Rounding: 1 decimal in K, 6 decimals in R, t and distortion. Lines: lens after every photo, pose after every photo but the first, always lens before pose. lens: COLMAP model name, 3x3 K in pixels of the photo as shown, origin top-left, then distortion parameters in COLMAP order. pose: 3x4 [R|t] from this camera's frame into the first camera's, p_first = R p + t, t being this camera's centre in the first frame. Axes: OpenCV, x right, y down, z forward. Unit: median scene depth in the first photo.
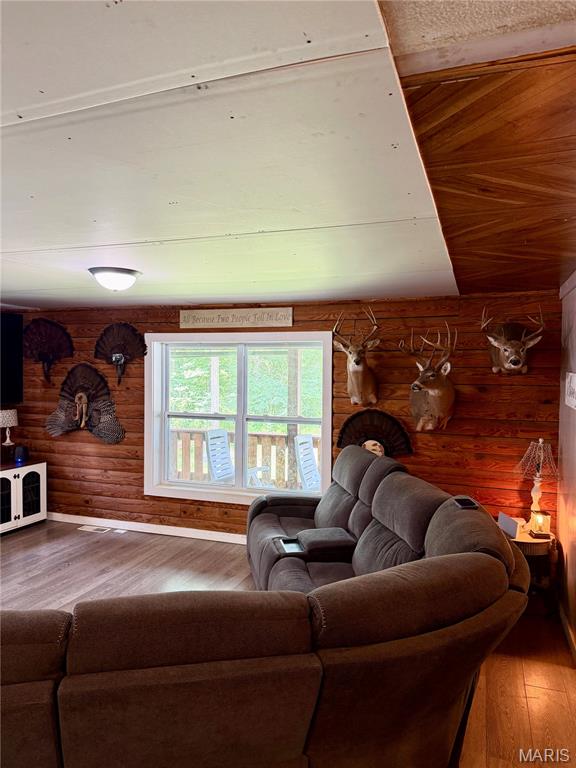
lens RADIAL K [[538.3, 0, 290.3], [0, 538.3, 380.7], [0, 0, 1]] dist [0.050680, -0.068708]
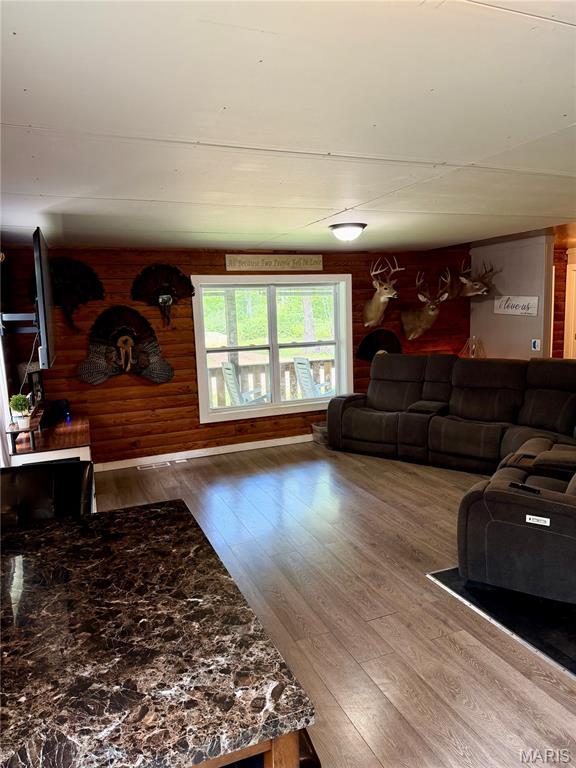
lens RADIAL K [[538.3, 0, 290.8], [0, 538.3, 387.9], [0, 0, 1]] dist [0.050680, -0.068708]
pose [[0.748136, -0.133051, 0.650070, -0.839844], [0.053129, 0.988556, 0.141186, -0.007774], [-0.661416, -0.071089, 0.746643, 0.058822]]
